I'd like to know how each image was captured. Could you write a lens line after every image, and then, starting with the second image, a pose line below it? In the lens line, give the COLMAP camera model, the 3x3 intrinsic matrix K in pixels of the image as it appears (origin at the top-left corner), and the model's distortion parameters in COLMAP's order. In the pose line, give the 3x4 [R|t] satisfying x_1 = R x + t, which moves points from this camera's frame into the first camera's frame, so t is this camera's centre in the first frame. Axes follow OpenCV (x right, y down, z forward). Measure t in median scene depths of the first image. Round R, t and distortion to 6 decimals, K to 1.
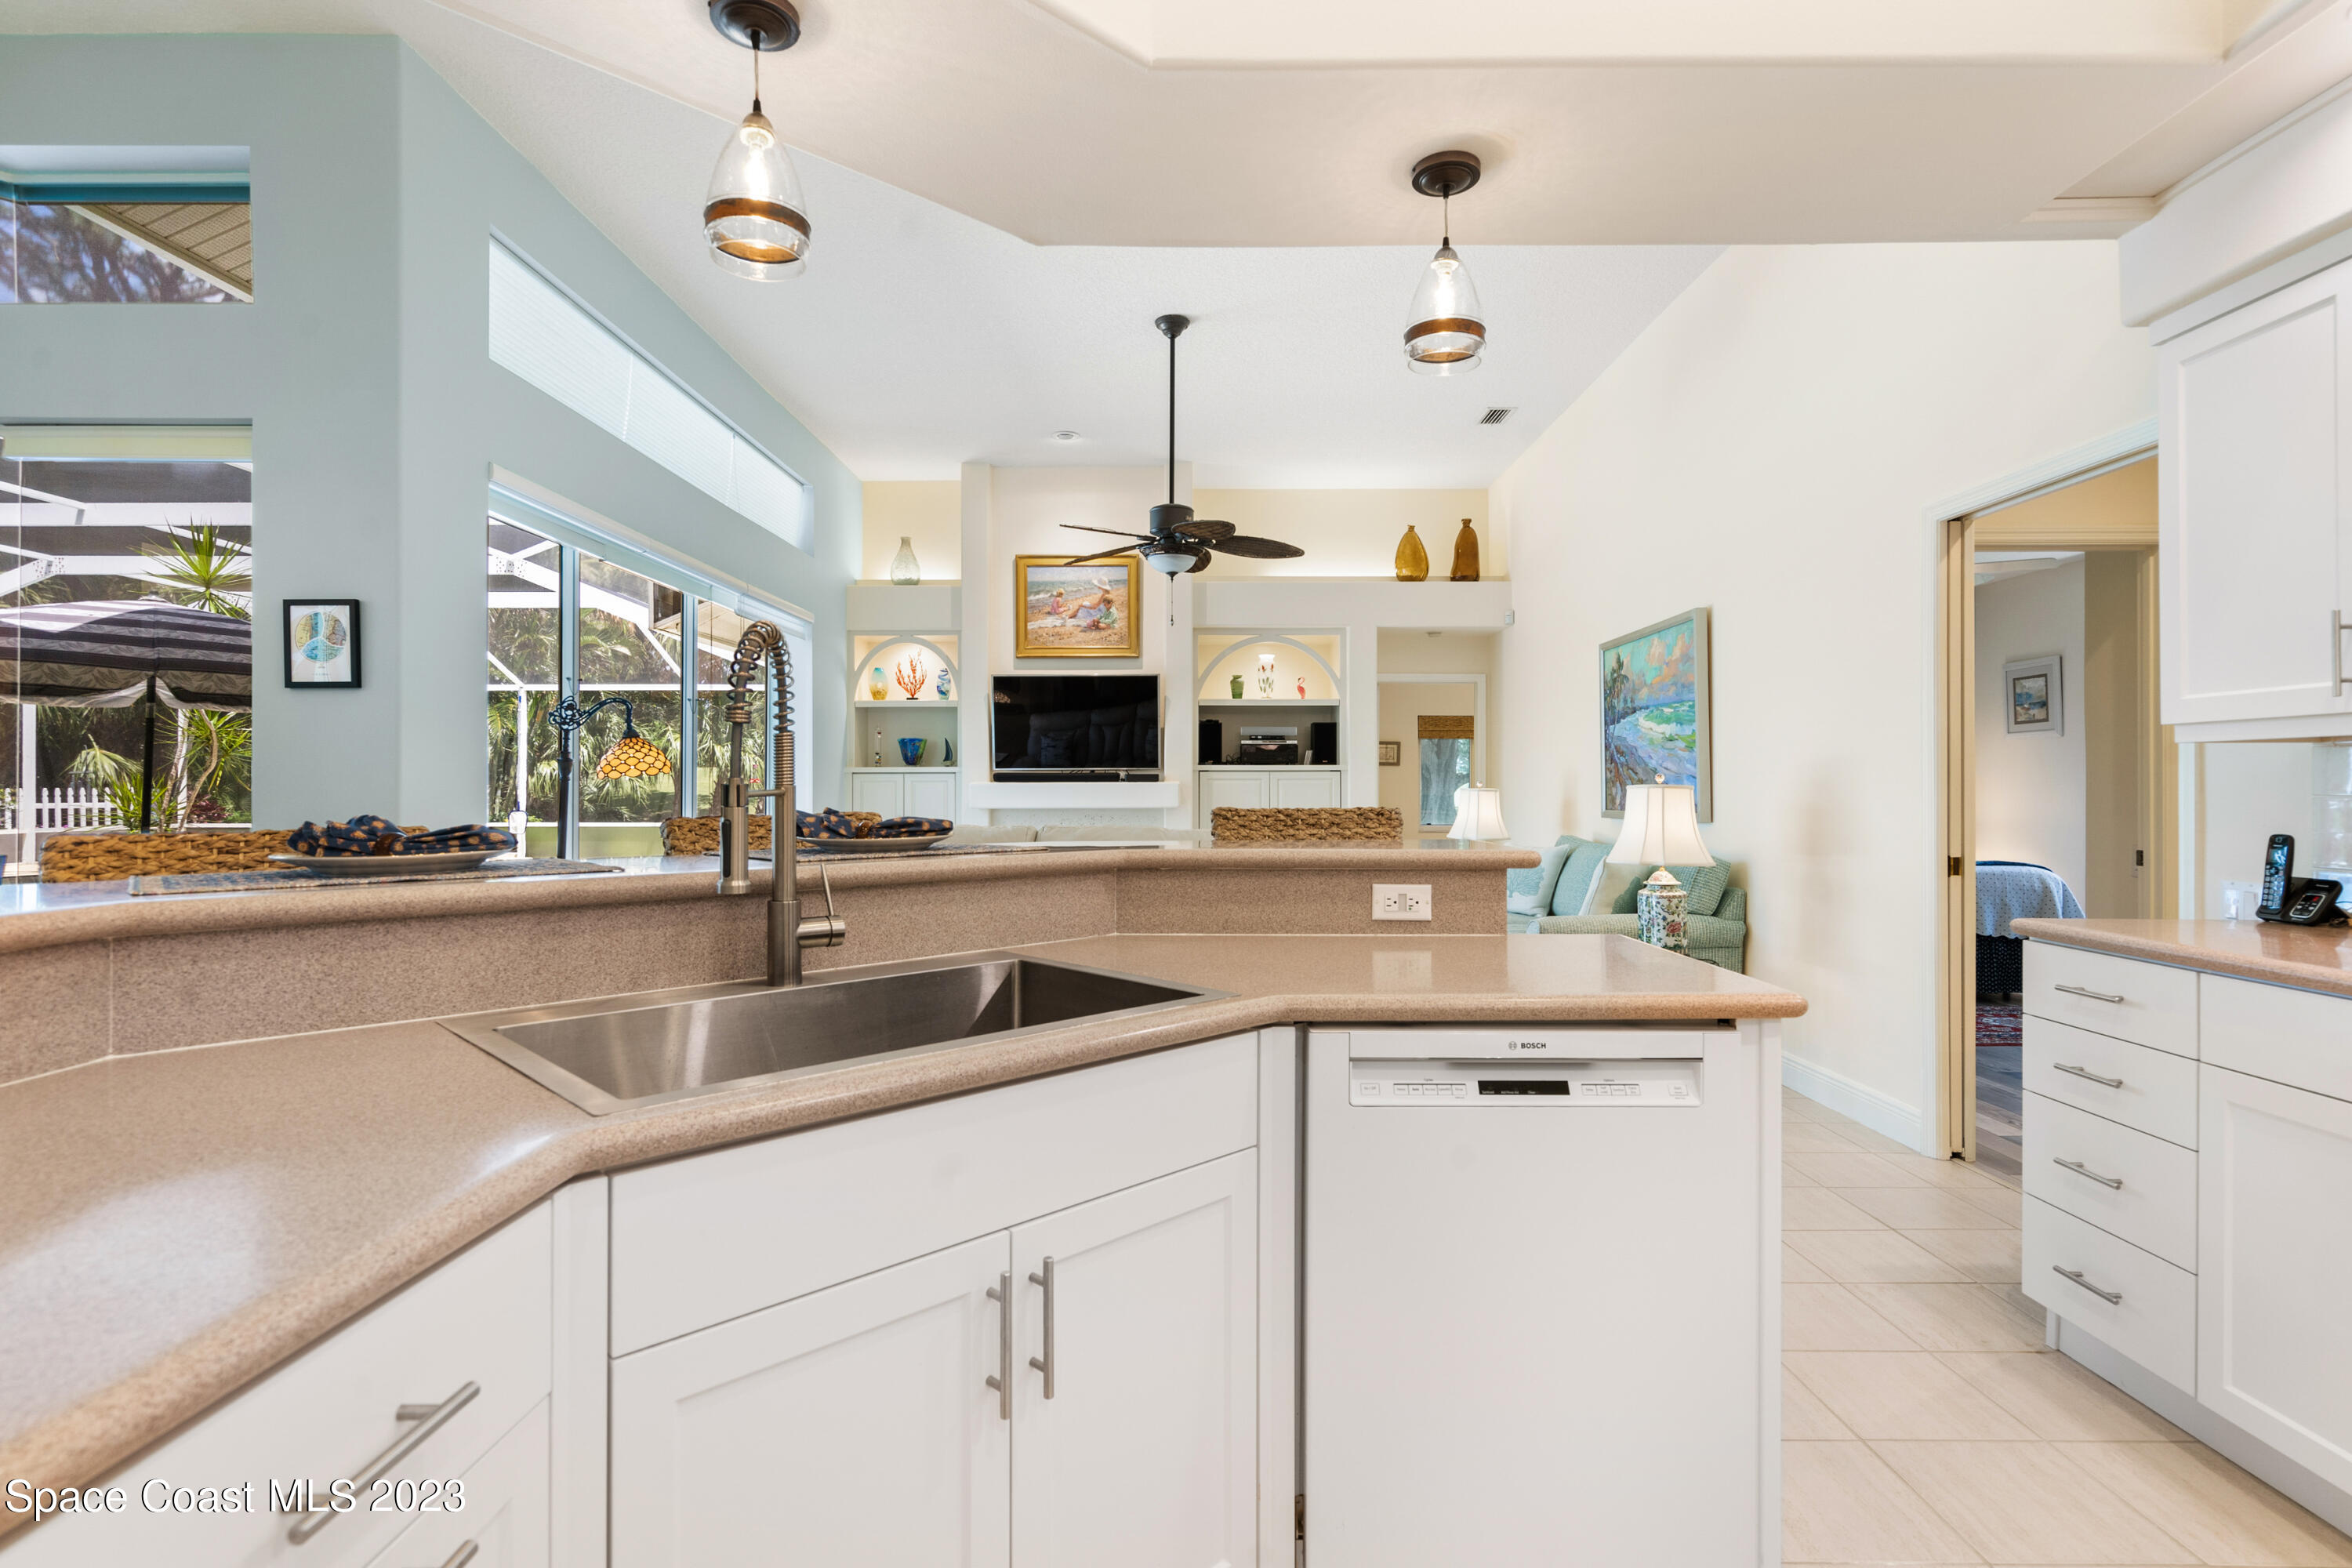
lens RADIAL K [[1156.7, 0, 1176.0], [0, 1156.7, 784.0], [0, 0, 1]] dist [0.000071, 0.000132]
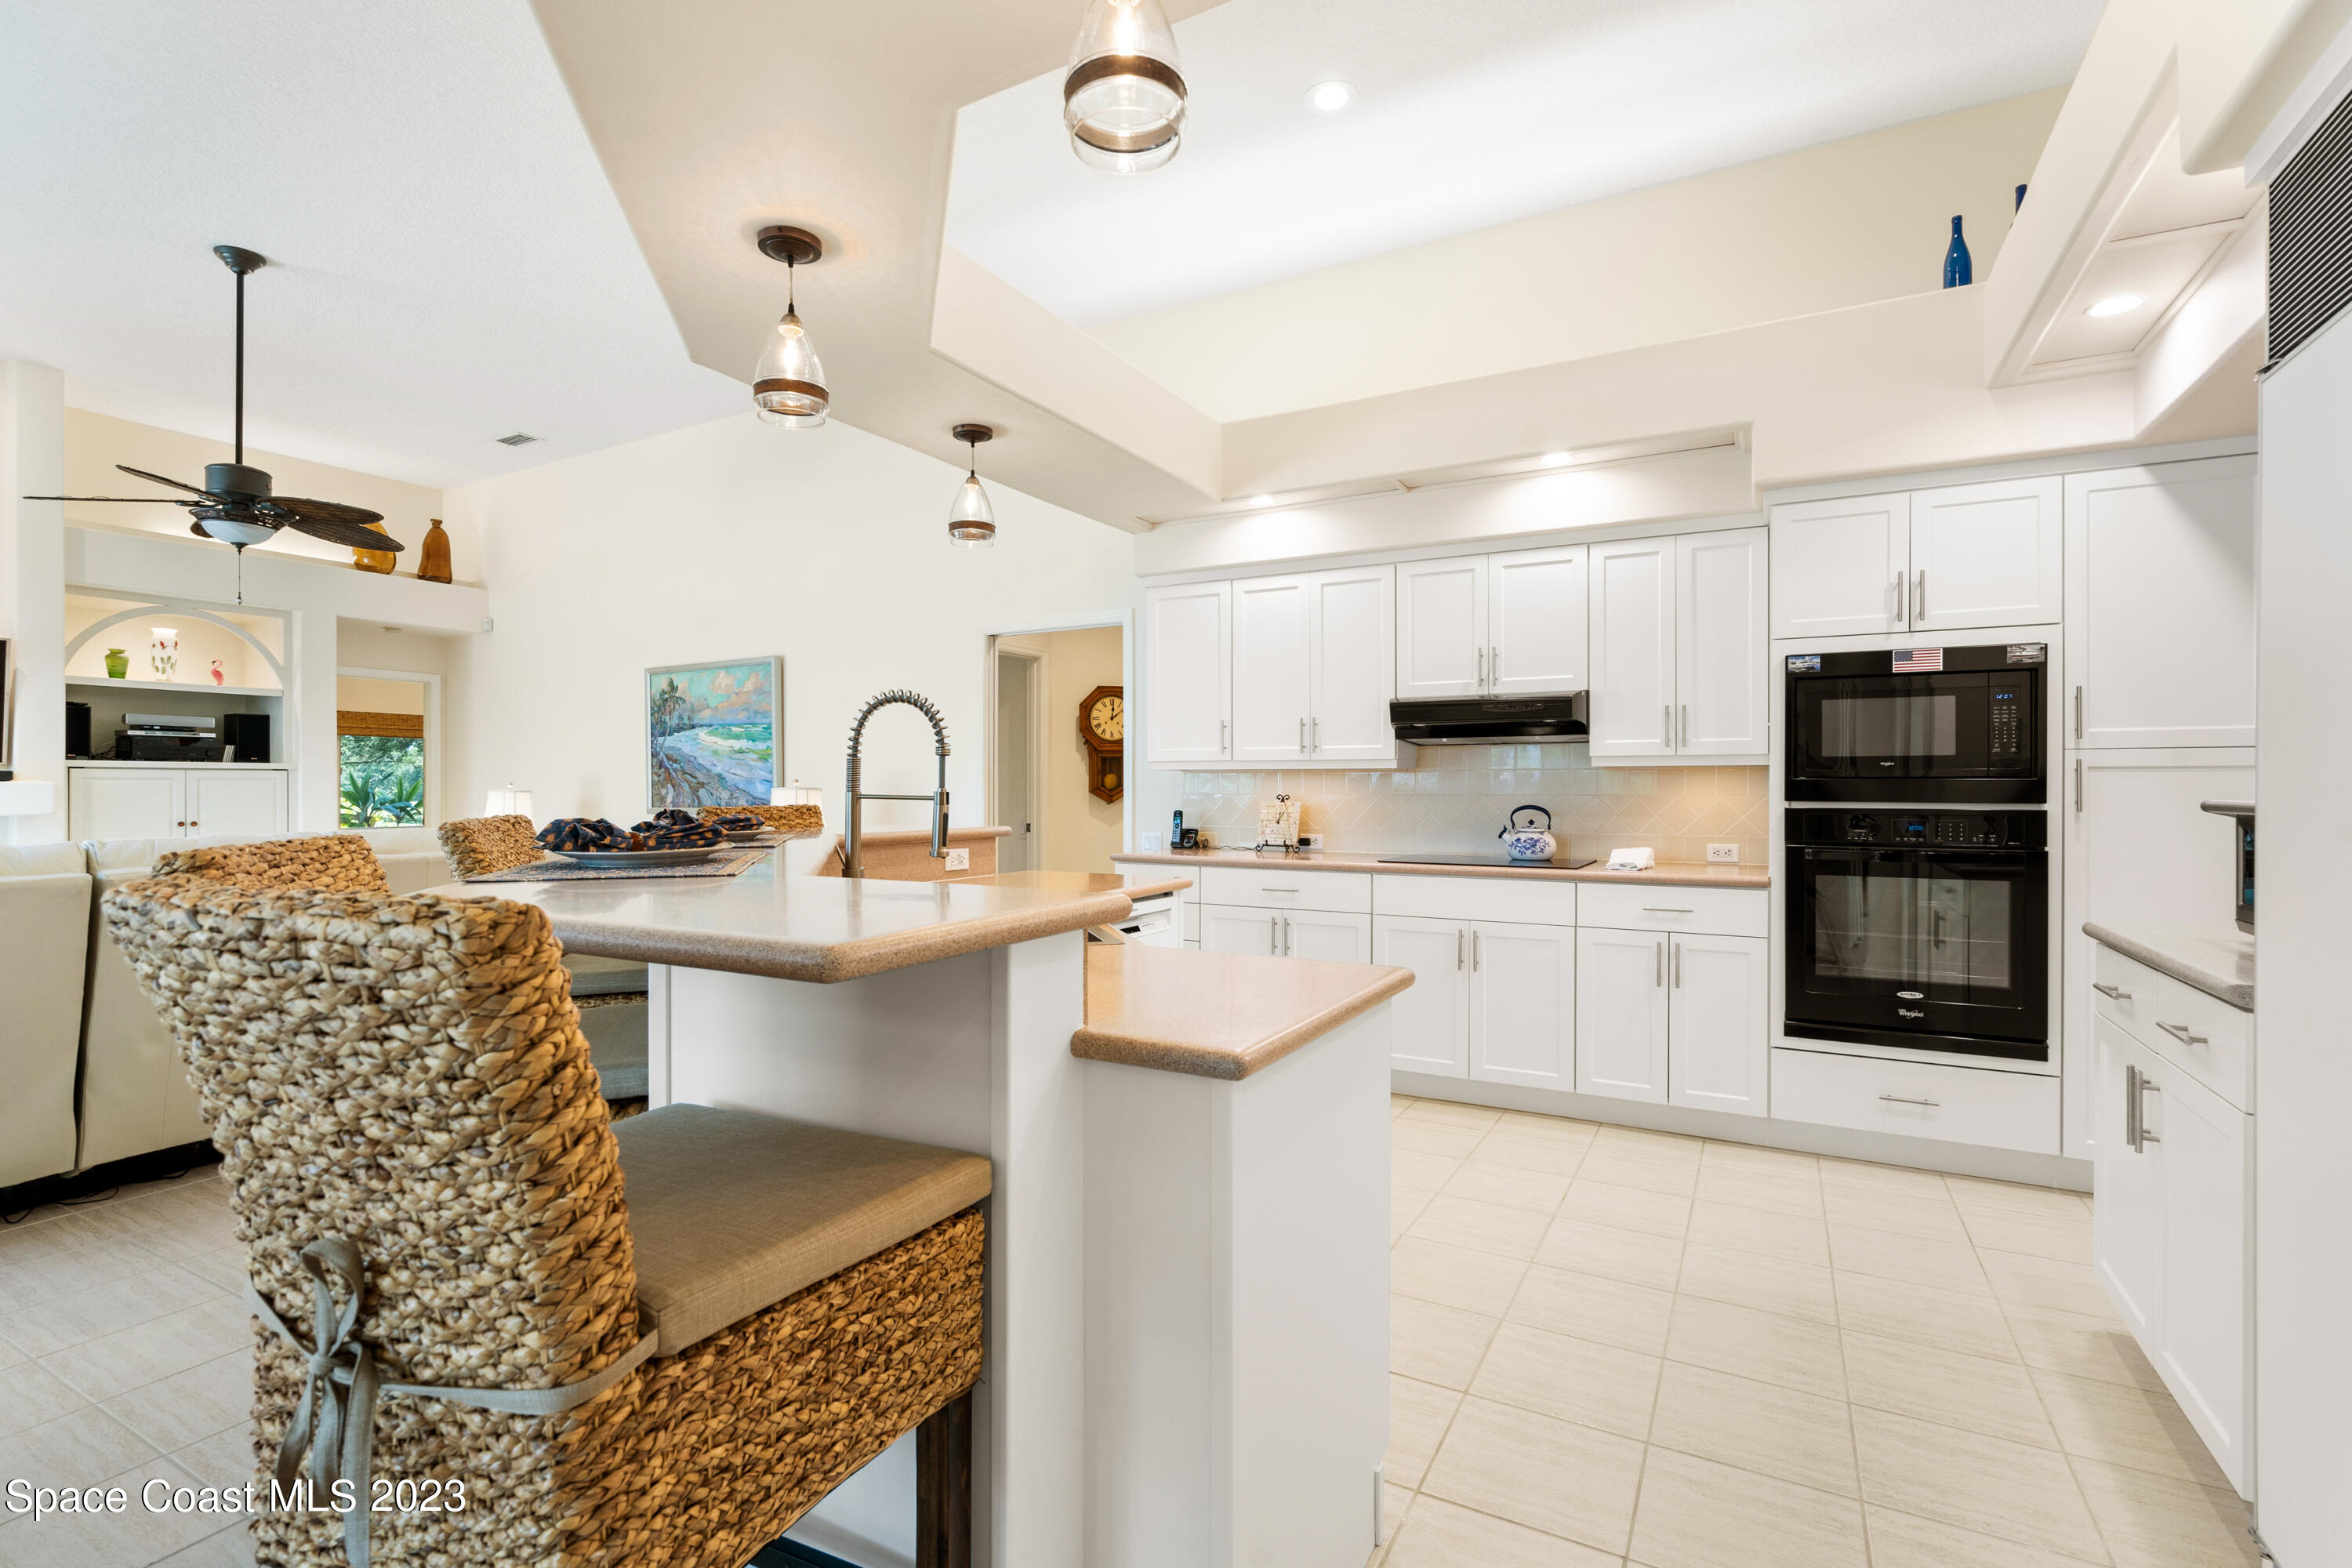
lens RADIAL K [[1065.5, 0, 1186.5], [0, 1065.5, 784.7], [0, 0, 1]] dist [-0.002781, -0.000291]
pose [[0.469472, 0.002373, 0.882944, -0.260256], [-0.003529, 0.999993, -0.000811, -0.001604], [-0.882941, -0.002735, 0.469477, -0.004959]]
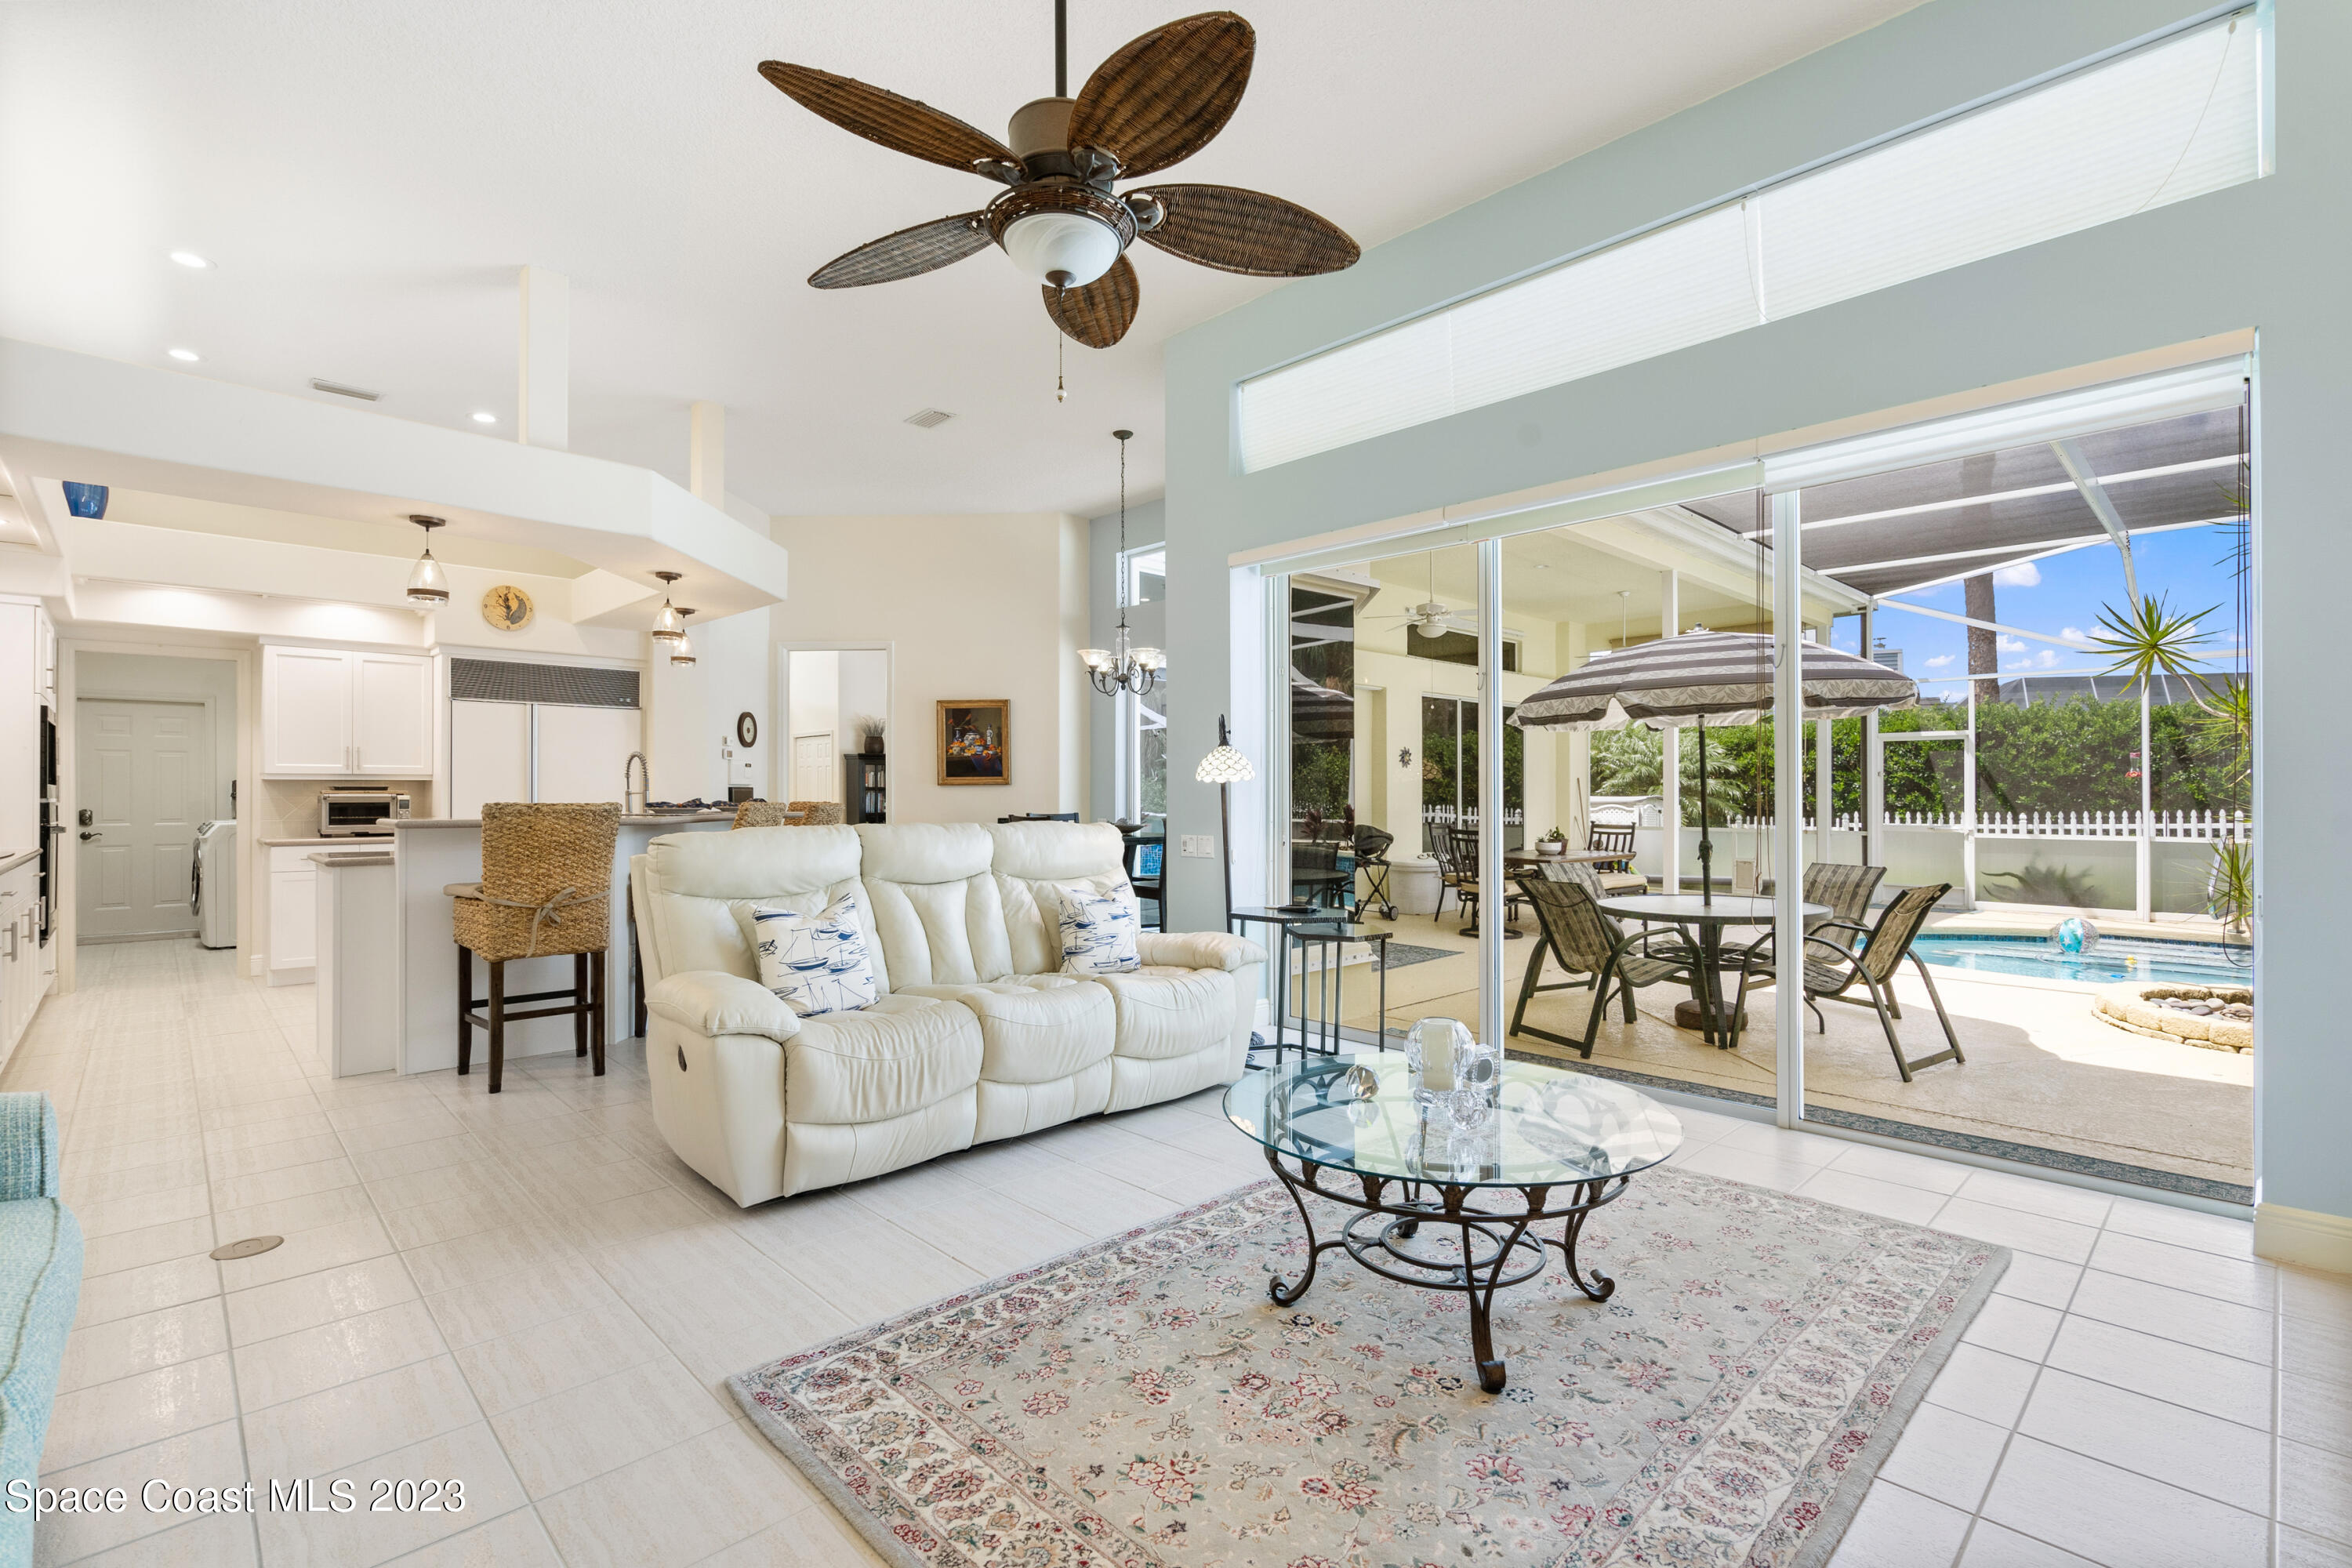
lens RADIAL K [[1081.2, 0, 1181.8], [0, 1081.2, 761.1], [0, 0, 1]] dist [-0.002830, -0.000311]
pose [[-0.711029, -0.022756, -0.702794, 0.166791], [0.004402, 0.999313, -0.036811, 0.007681], [0.703149, -0.029267, -0.710440, 0.911217]]
